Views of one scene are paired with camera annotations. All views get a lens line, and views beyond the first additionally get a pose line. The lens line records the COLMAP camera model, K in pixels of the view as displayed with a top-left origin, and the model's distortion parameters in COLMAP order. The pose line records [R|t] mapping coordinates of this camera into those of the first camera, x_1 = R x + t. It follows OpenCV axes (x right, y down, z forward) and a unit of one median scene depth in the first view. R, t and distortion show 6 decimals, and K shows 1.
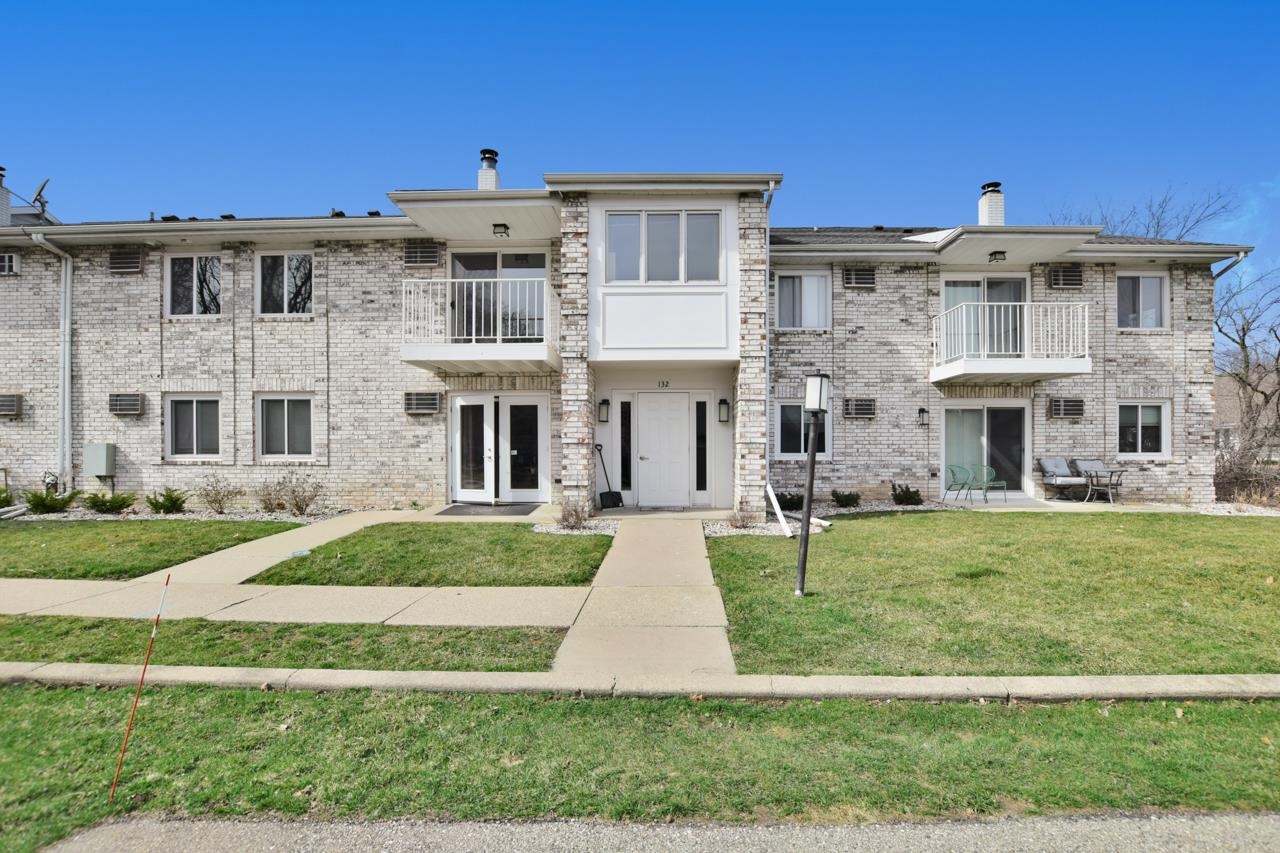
lens RADIAL K [[583.6, 0, 645.2], [0, 583.6, 428.0], [0, 0, 1]] dist [-0.000040, -0.000079]
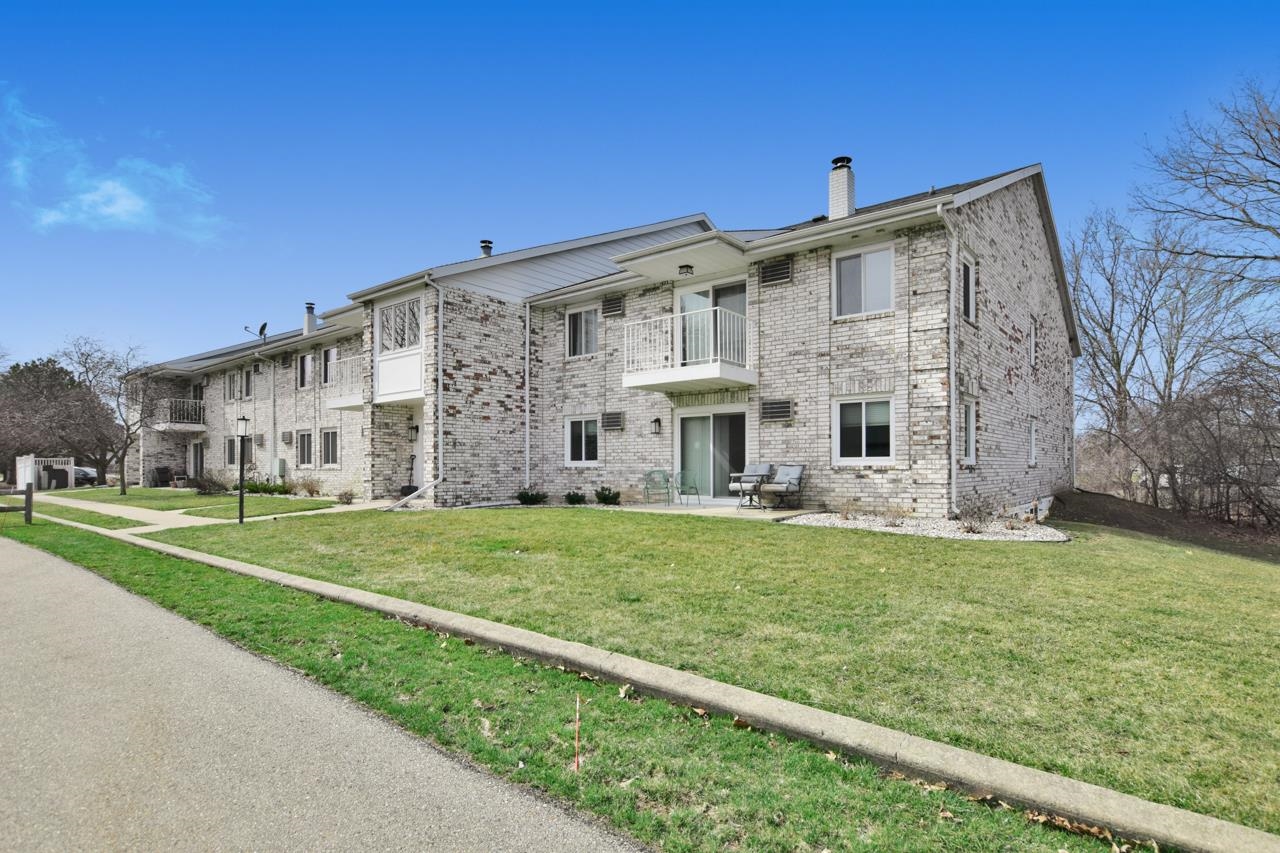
lens RADIAL K [[560.5, 0, 646.5], [0, 560.5, 432.5], [0, 0, 1]] dist [-0.003111, -0.000388]
pose [[0.824250, -0.036855, -0.565025, 1.052918], [0.037194, 0.999248, -0.010920, 0.003239], [0.565002, -0.012014, 0.825002, 0.132576]]
